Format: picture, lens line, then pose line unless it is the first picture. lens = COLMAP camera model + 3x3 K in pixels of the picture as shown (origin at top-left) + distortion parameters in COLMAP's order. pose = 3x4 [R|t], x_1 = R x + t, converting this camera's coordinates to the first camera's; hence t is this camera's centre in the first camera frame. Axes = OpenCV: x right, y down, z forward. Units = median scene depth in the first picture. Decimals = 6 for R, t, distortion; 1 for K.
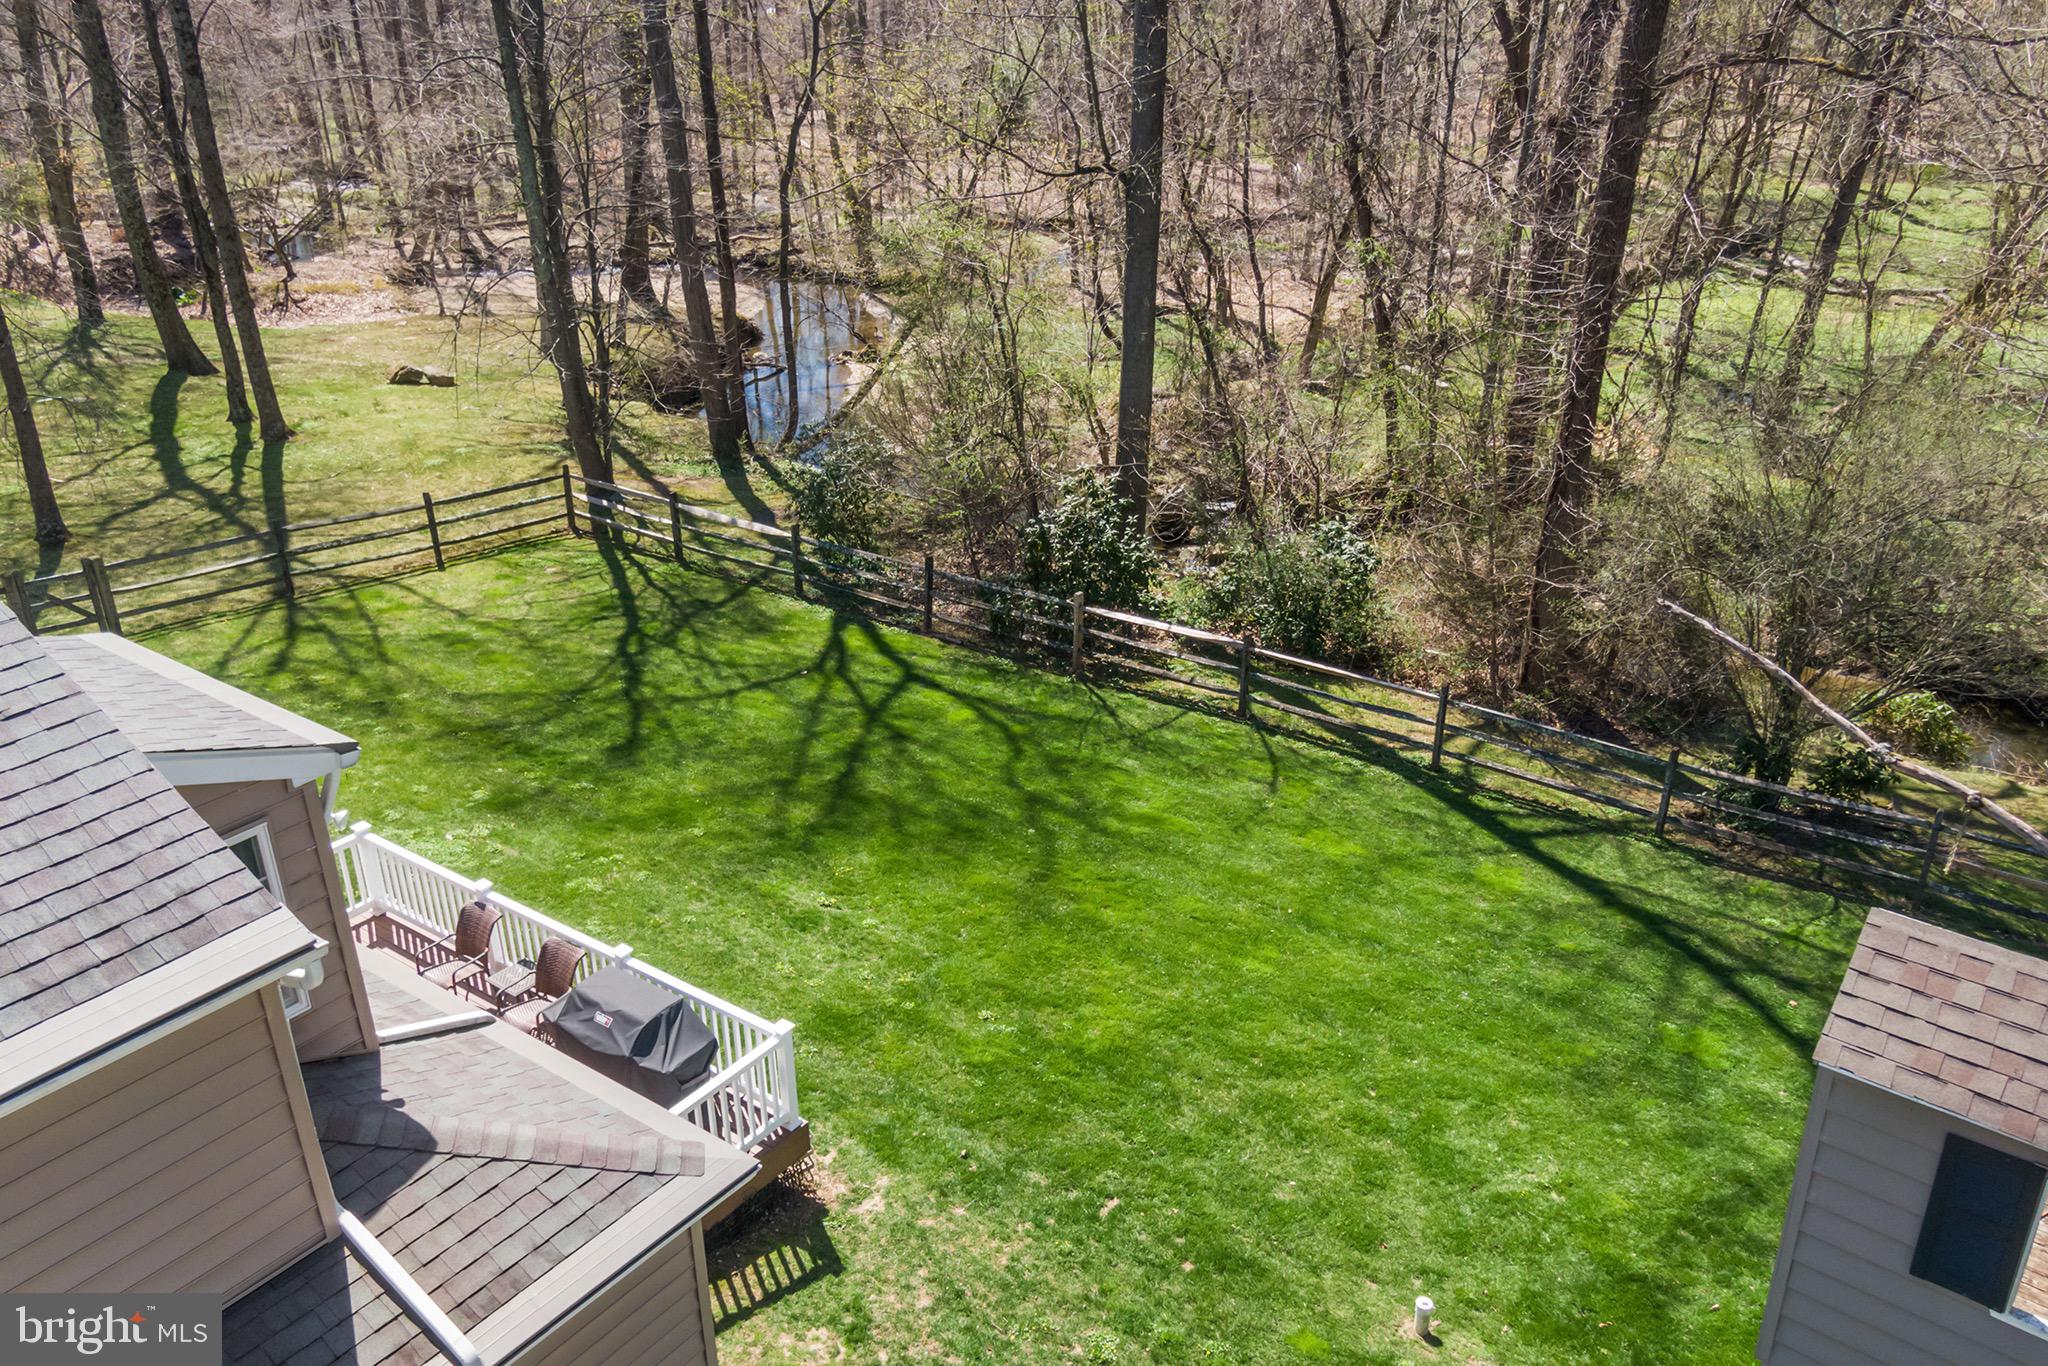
lens RADIAL K [[1676.4, 0, 1024.0], [0, 1676.4, 683.0], [0, 0, 1]] dist [0.034349, -0.092314]
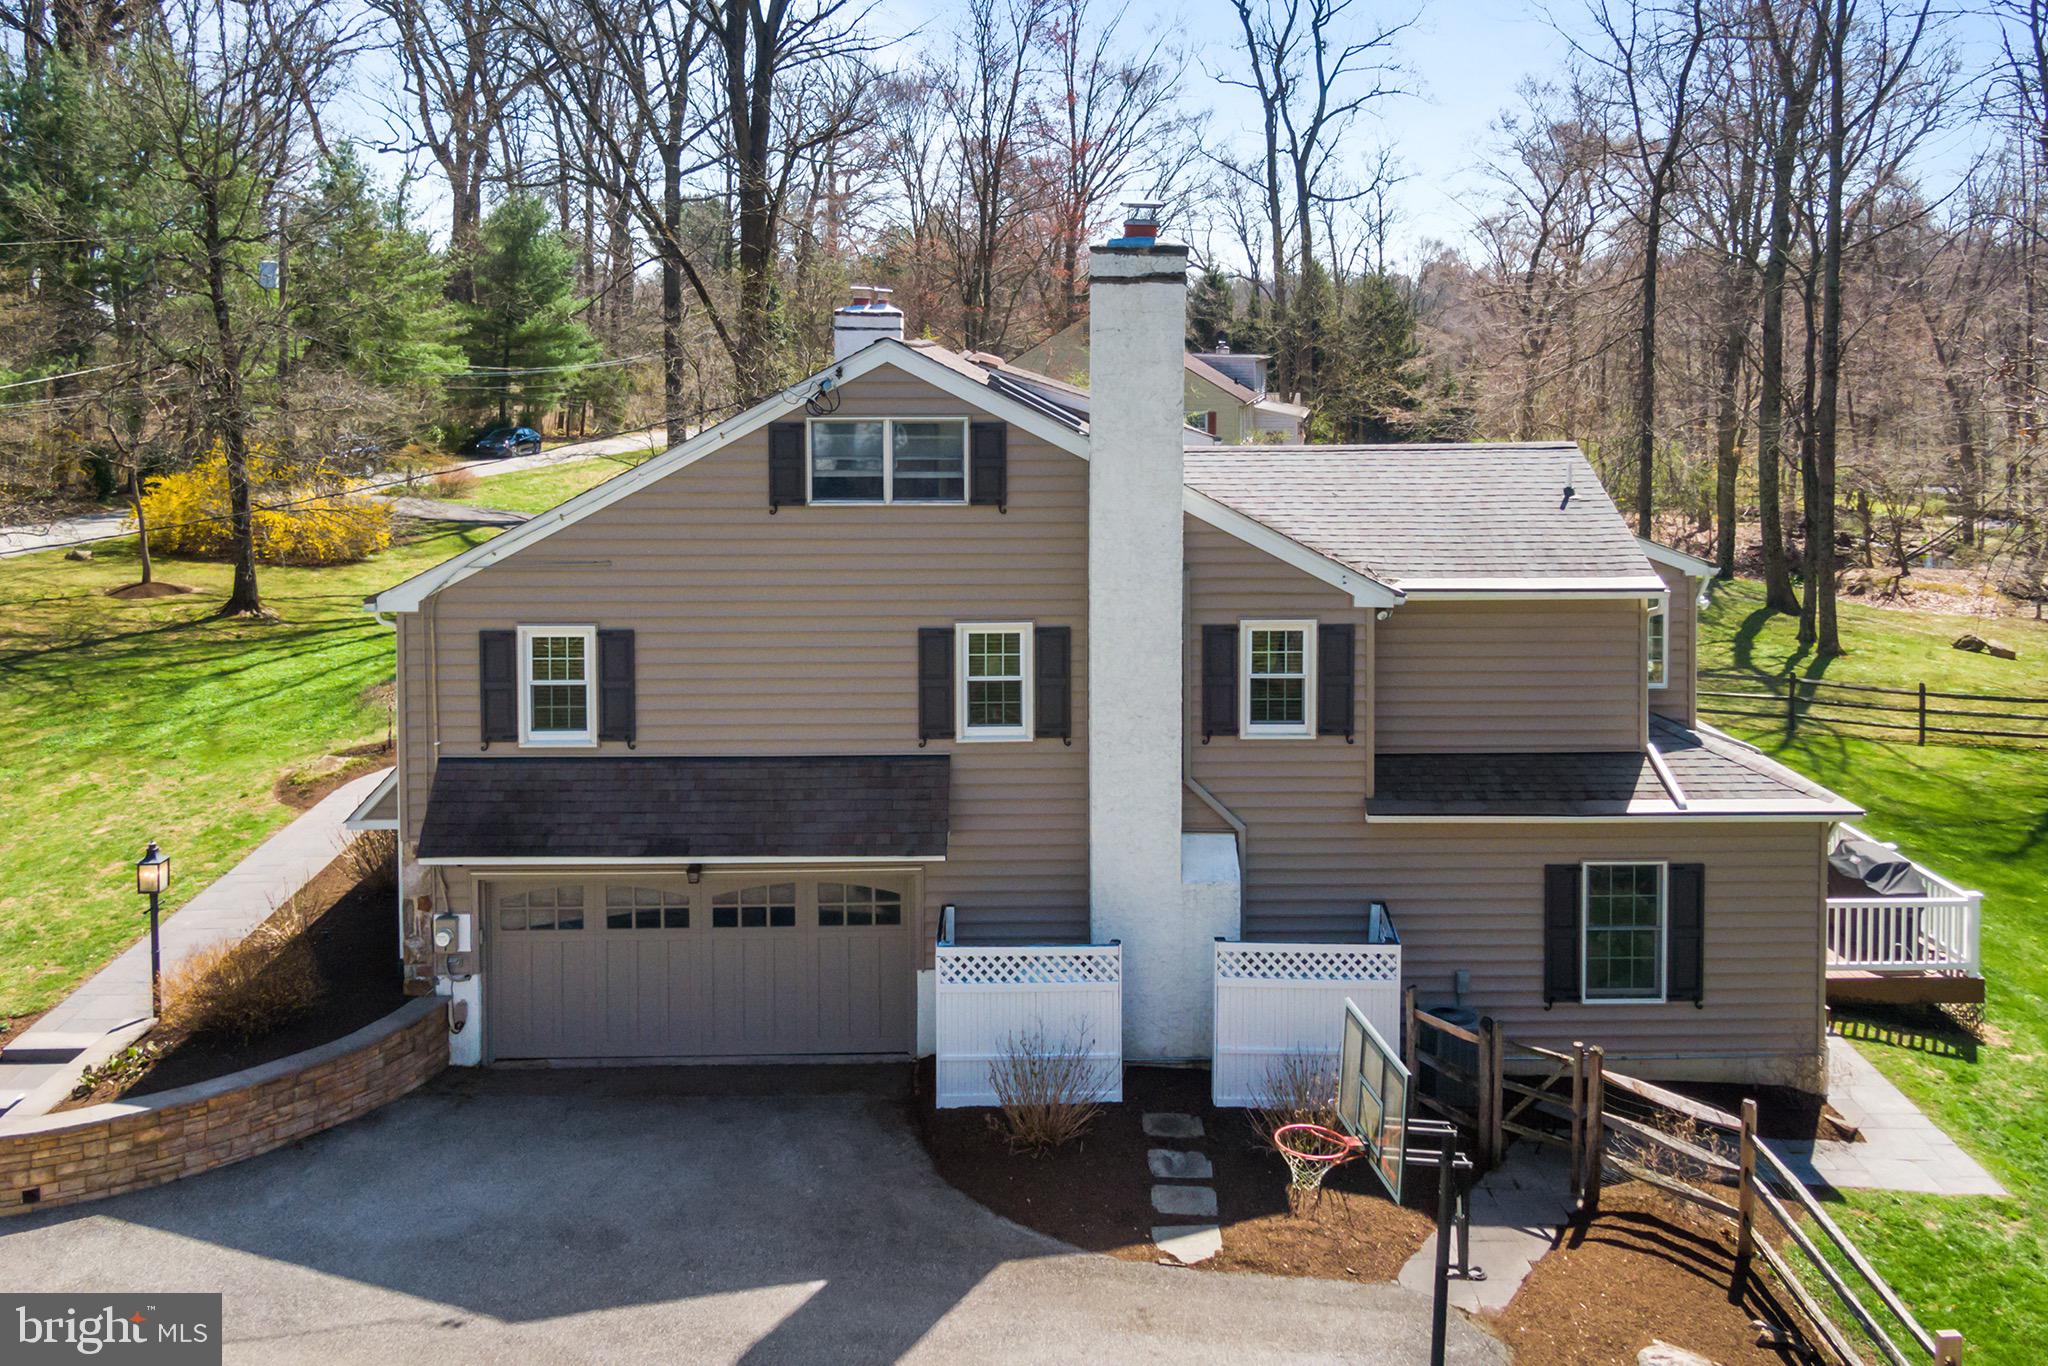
lens RADIAL K [[1681.0, 0, 1024.0], [0, 1681.0, 683.0], [0, 0, 1]] dist [0.047527, 0.000872]
pose [[0.607934, 0.137831, -0.781933, 0.197632], [-0.303244, 0.950467, -0.068227, 0.150487], [0.733798, 0.278594, 0.619617, -0.243988]]
